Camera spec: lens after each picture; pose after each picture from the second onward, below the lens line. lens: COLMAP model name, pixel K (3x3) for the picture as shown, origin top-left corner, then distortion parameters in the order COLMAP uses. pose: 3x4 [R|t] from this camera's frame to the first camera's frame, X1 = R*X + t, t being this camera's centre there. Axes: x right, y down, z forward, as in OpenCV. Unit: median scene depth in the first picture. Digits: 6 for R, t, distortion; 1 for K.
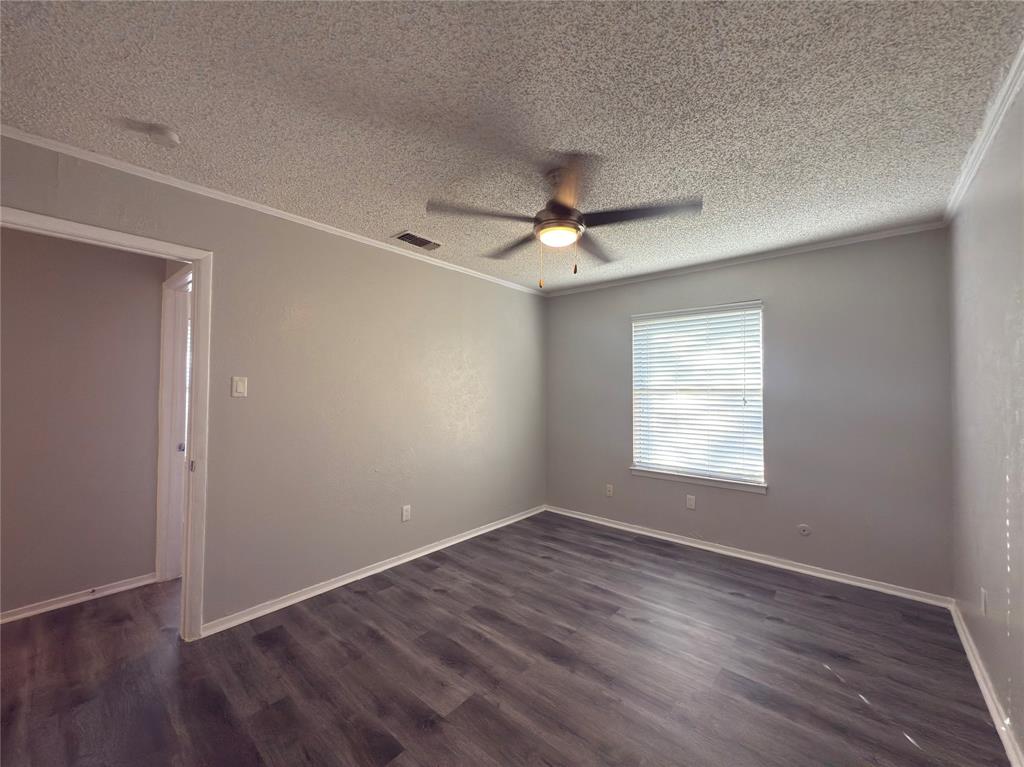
lens RADIAL K [[406.4, 0, 512.4], [0, 406.4, 382.2], [0, 0, 1]] dist [-0.000073, 0.000367]
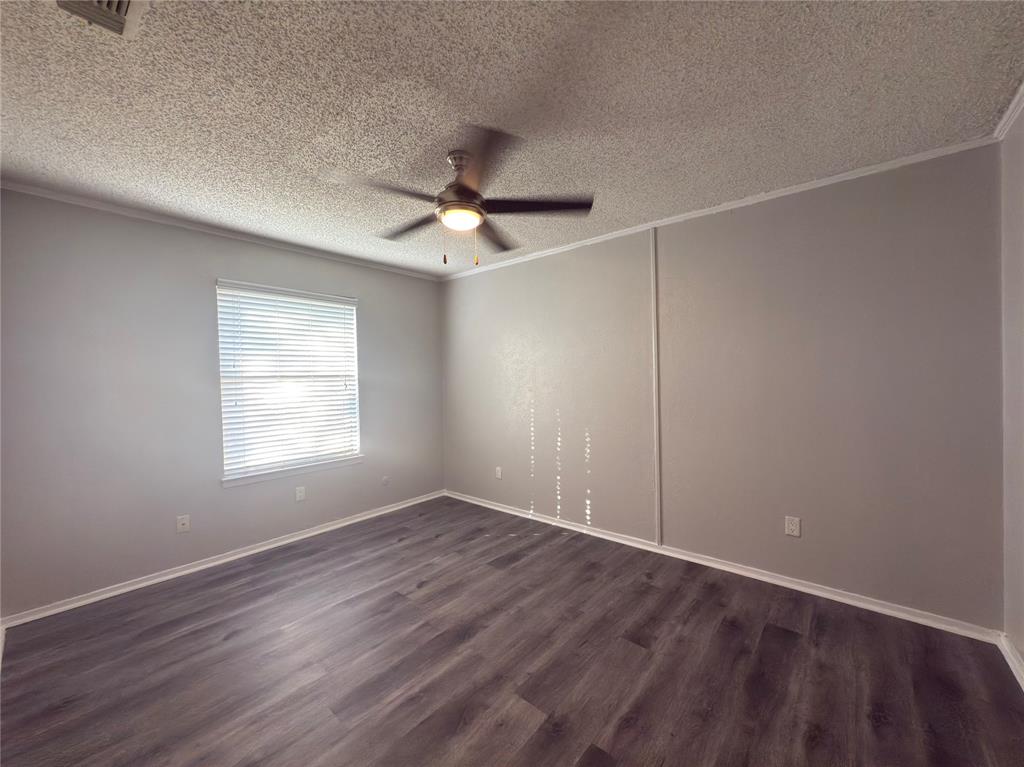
lens RADIAL K [[406.4, 0, 512.4], [0, 406.4, 382.2], [0, 0, 1]] dist [-0.000073, 0.000367]
pose [[-0.011223, -0.022029, 0.999694, -0.665904], [-0.005567, 0.999743, 0.021967, 0.011529], [-0.999922, -0.005319, -0.011343, 0.661641]]
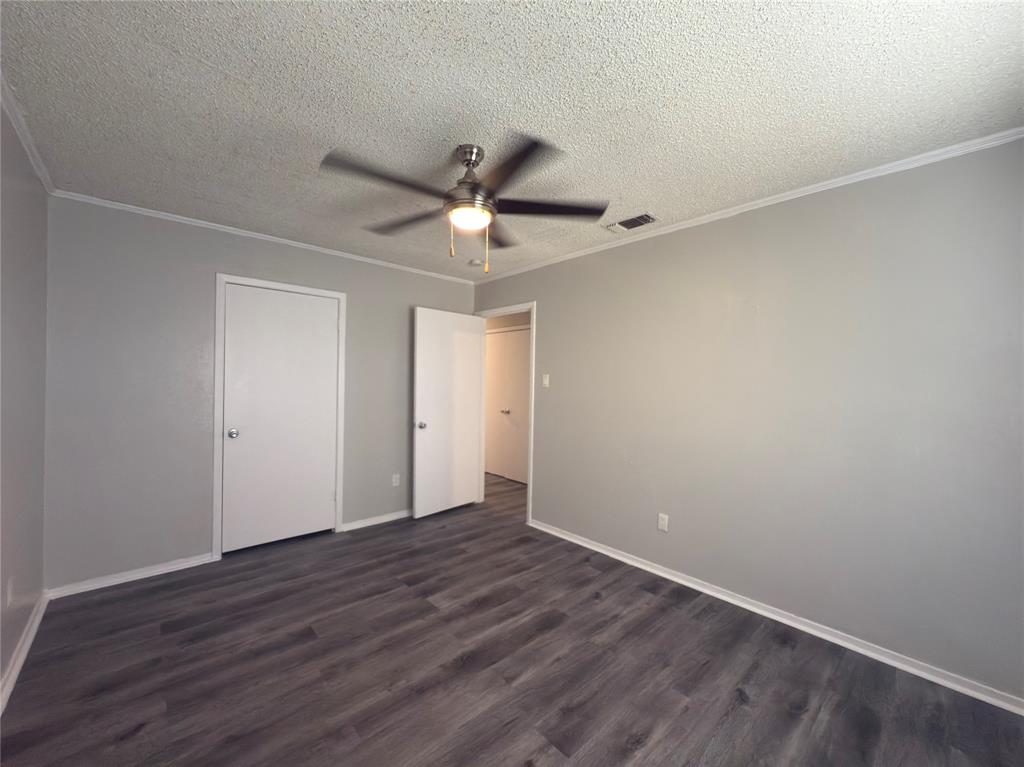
lens RADIAL K [[406.4, 0, 512.4], [0, 406.4, 382.2], [0, 0, 1]] dist [-0.000073, 0.000367]
pose [[-0.118548, -0.007330, -0.992921, 0.778022], [0.003363, 0.999964, -0.007783, 0.022185], [0.992943, -0.004262, -0.118519, 0.904022]]
